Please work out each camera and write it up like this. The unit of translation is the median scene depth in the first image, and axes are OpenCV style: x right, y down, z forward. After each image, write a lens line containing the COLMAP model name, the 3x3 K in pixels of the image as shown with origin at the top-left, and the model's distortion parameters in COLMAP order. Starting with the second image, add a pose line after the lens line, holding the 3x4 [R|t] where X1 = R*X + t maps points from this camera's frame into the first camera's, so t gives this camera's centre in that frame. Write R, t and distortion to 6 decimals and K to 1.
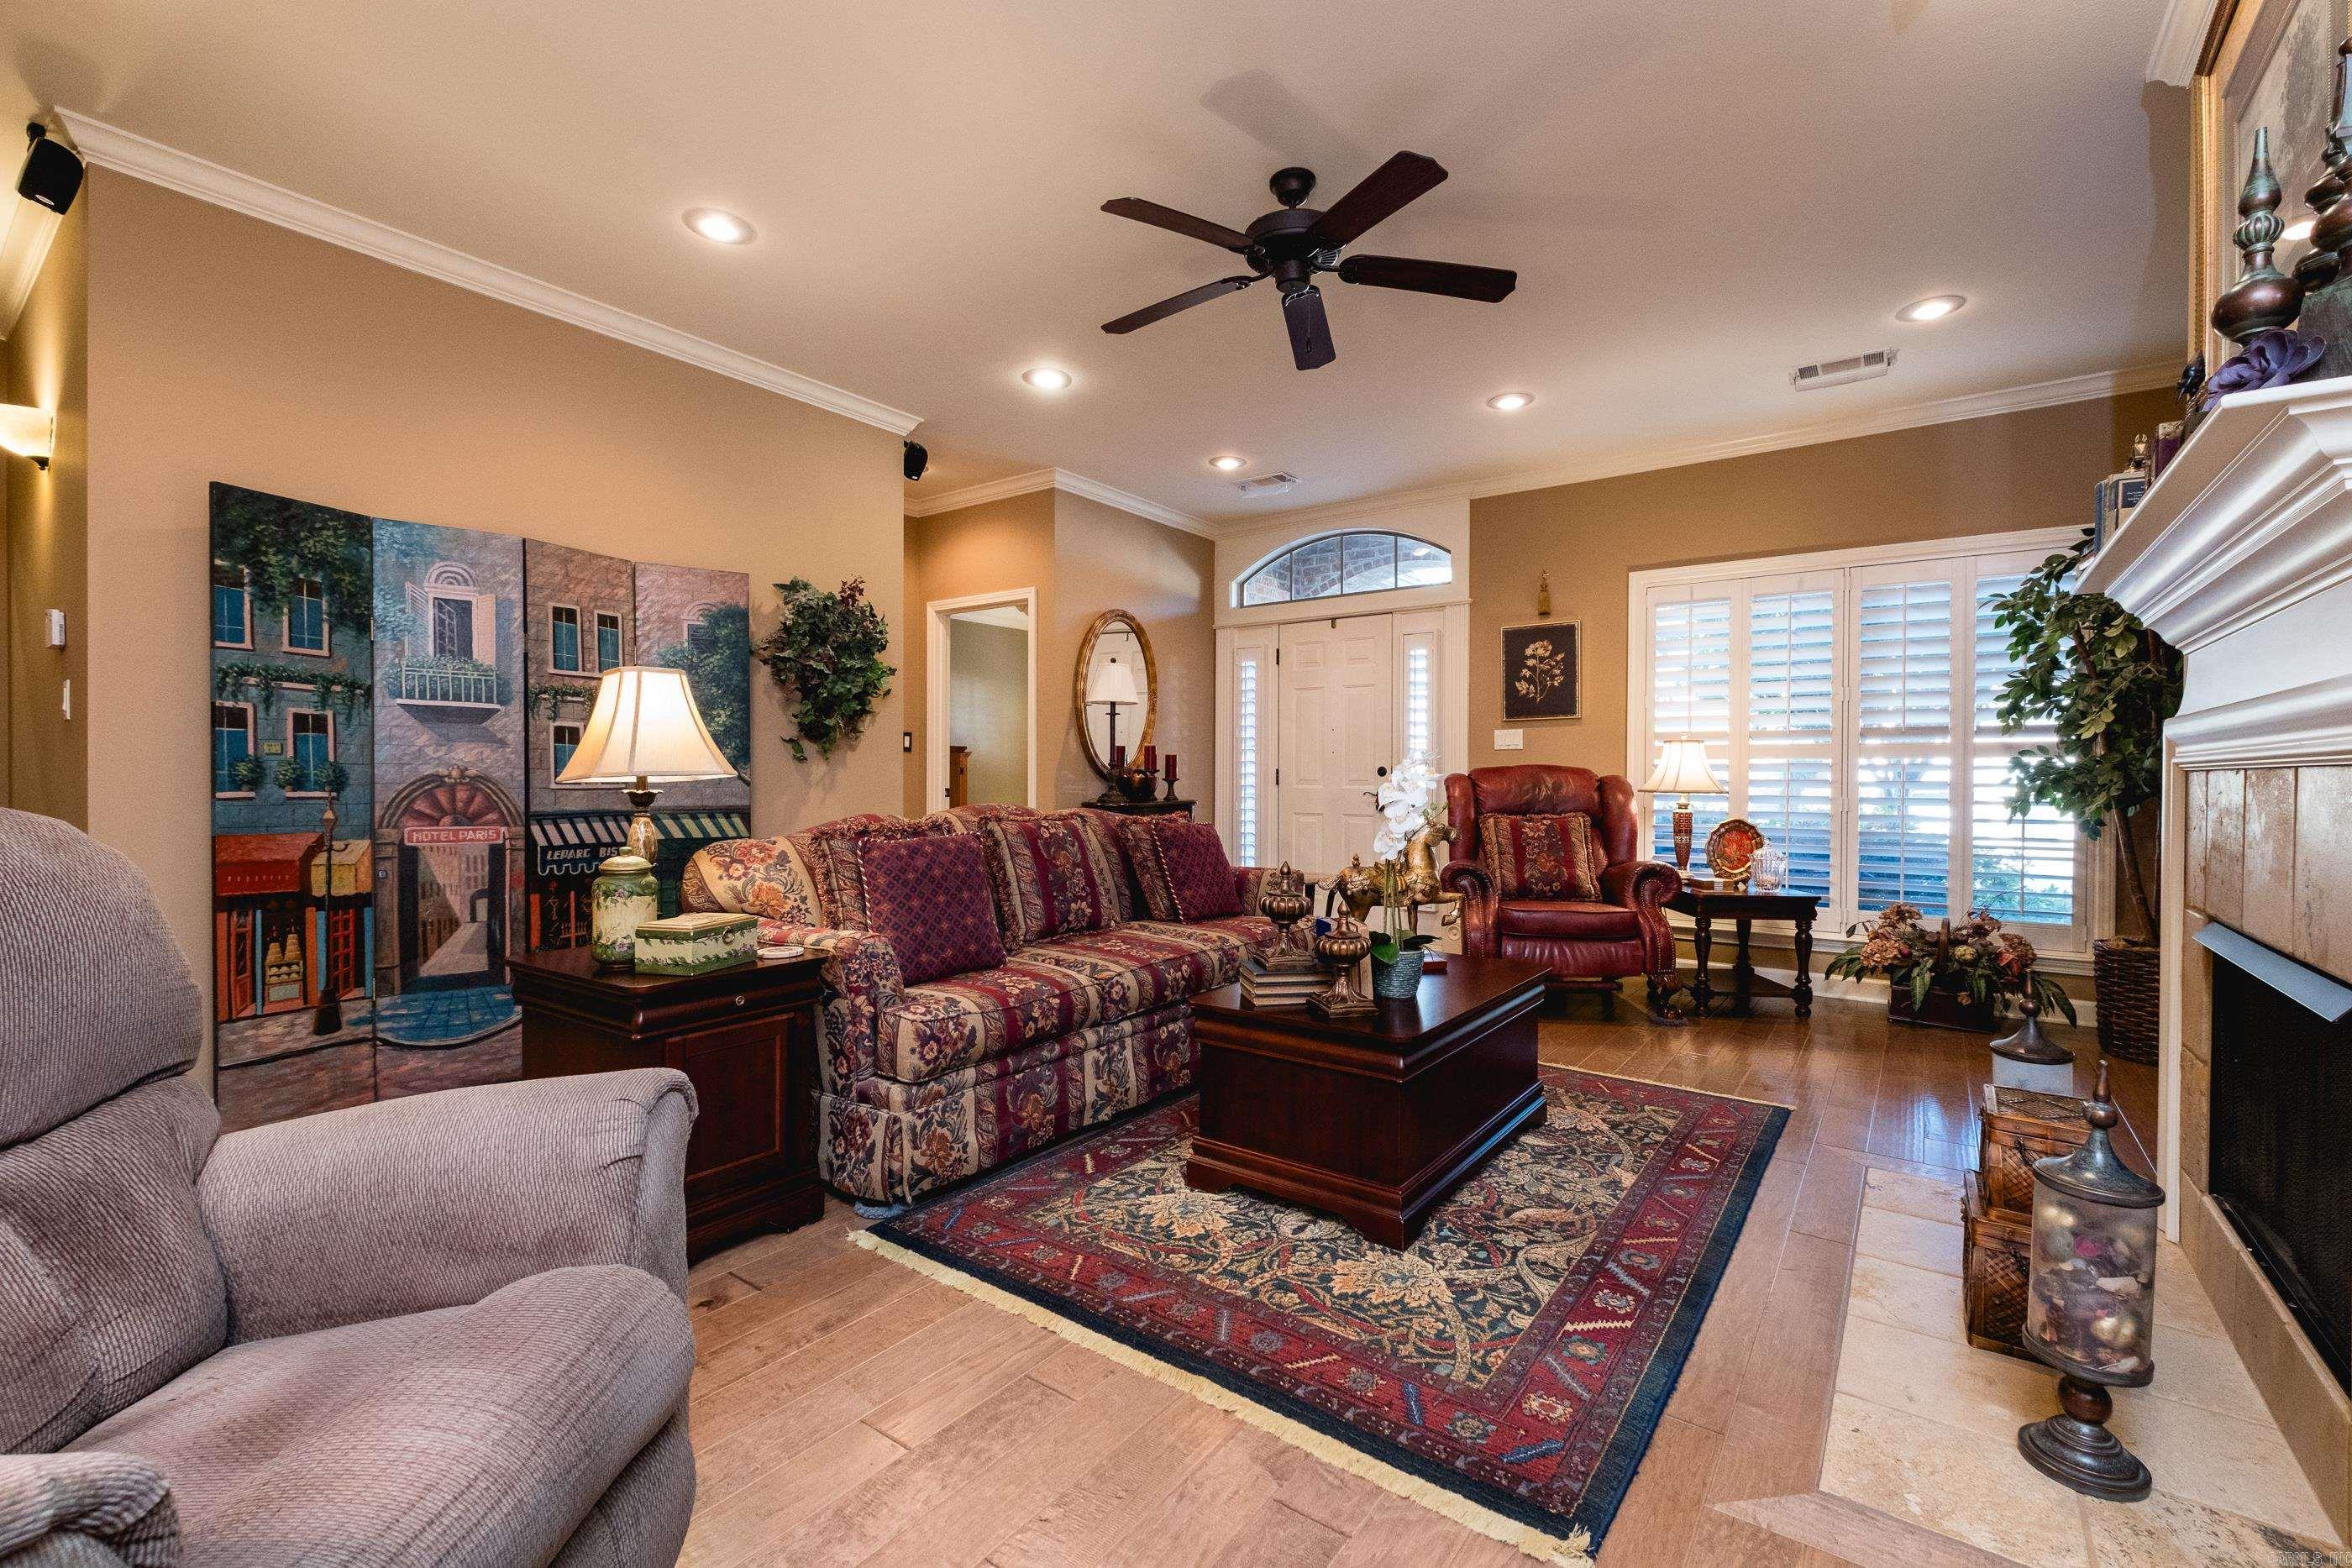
lens RADIAL K [[1019.7, 0, 1190.7], [0, 1019.7, 773.2], [0, 0, 1]] dist [0.008230, -0.005178]
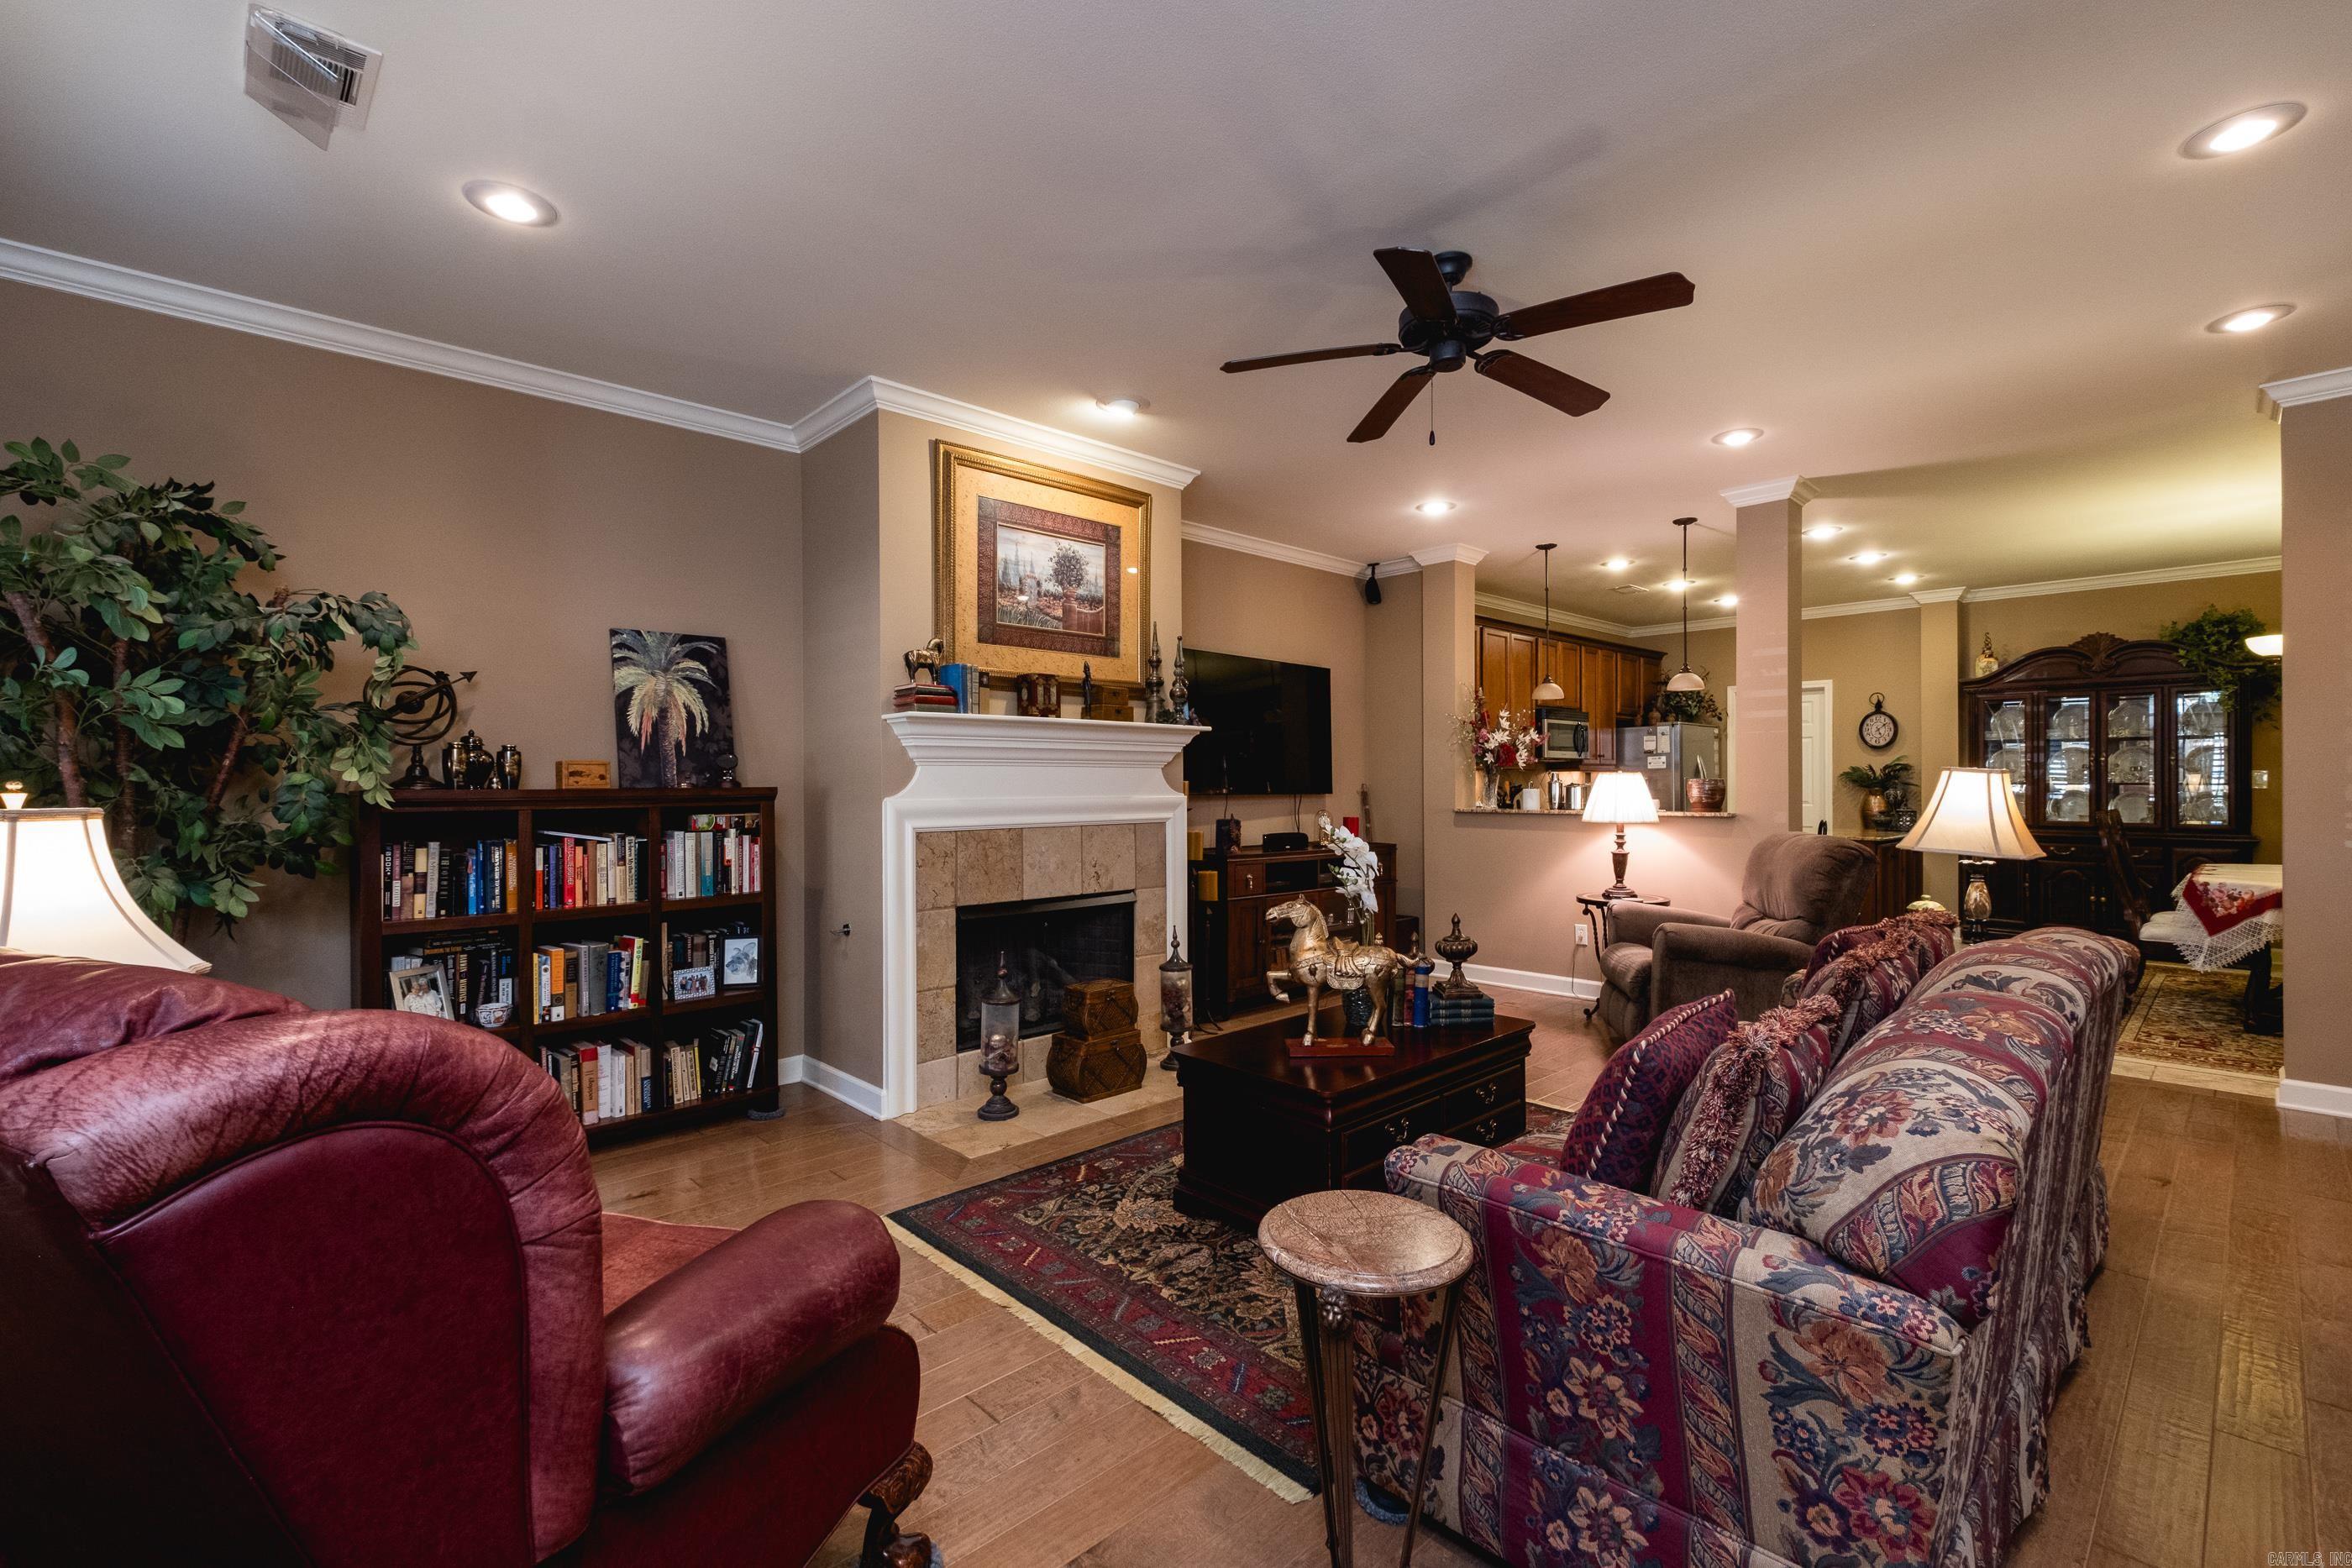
lens RADIAL K [[1019.7, 0, 1216.7], [0, 1019.7, 778.7], [0, 0, 1]] dist [0.008230, -0.005178]
pose [[-0.985663, 0.000705, 0.168724, 0.132035], [-0.000258, 0.999984, -0.005690, -0.060167], [-0.168725, -0.005652, -0.985647, 1.834037]]
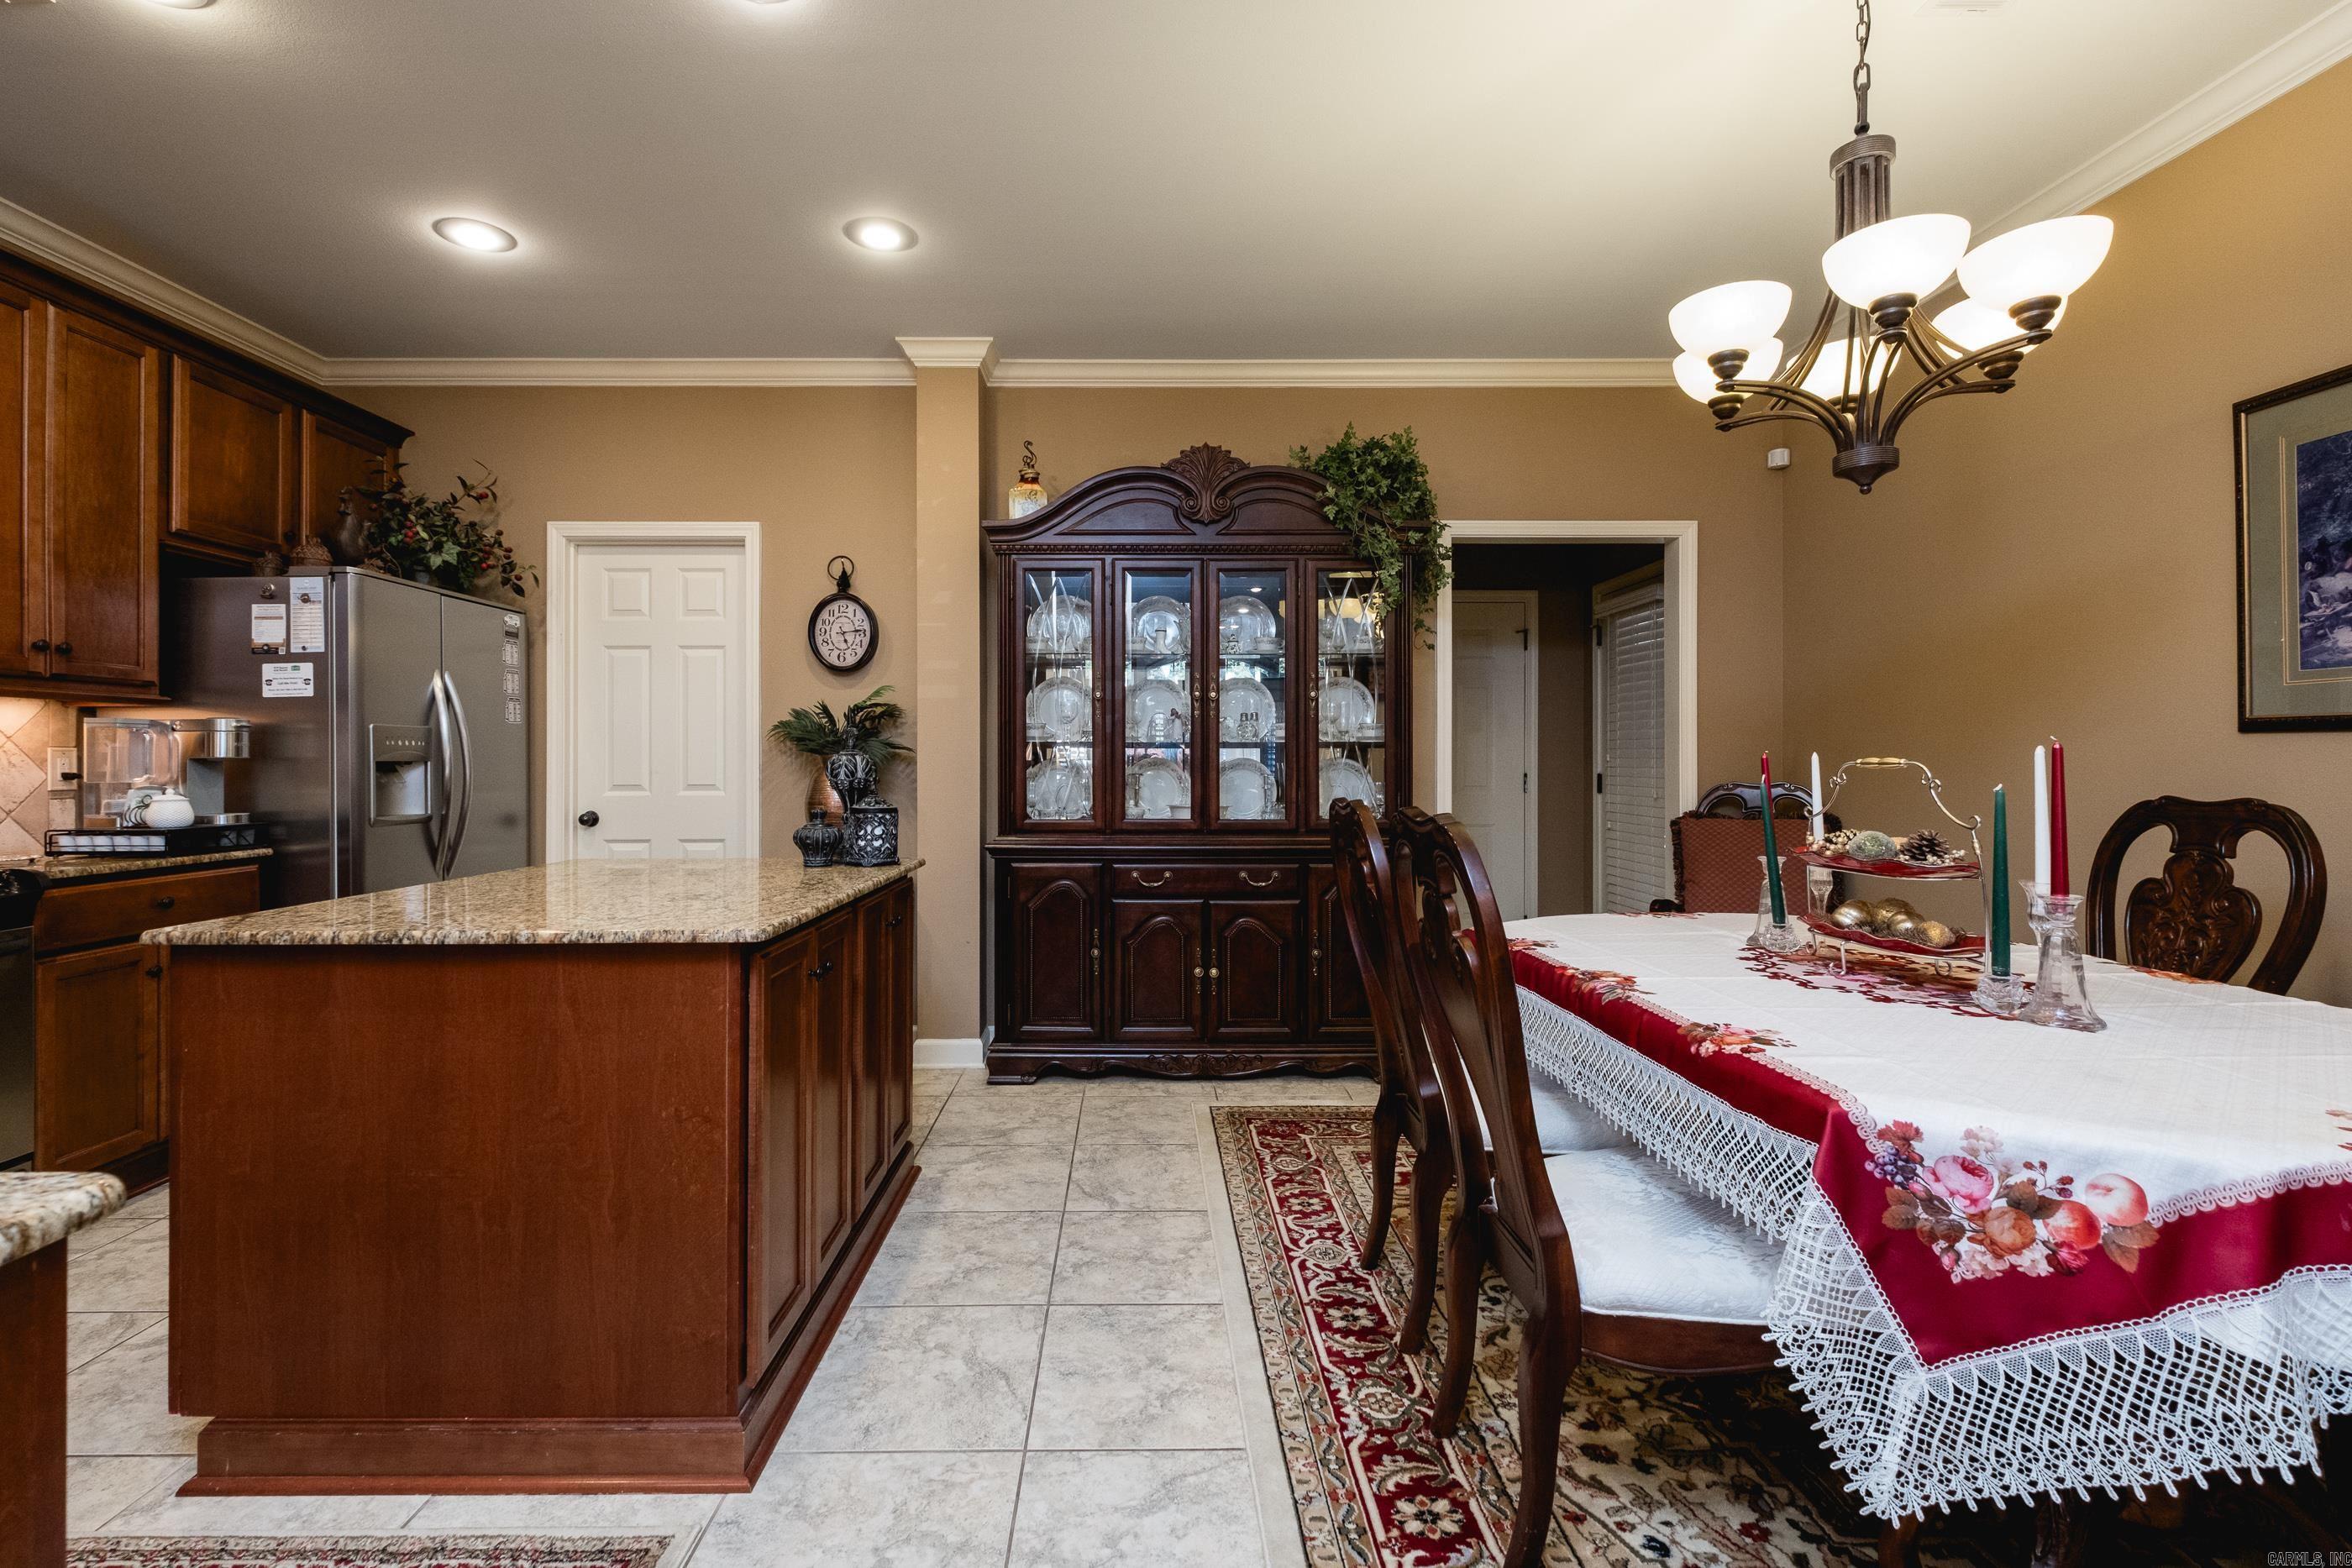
lens RADIAL K [[1019.7, 0, 1134.2], [0, 1019.7, 757.2], [0, 0, 1]] dist [0.008230, -0.005178]
pose [[-0.810760, -0.004876, -0.585358, -0.670317], [-0.000444, 0.999970, -0.007715, -0.038241], [0.585378, -0.005995, -0.810738, 0.151936]]
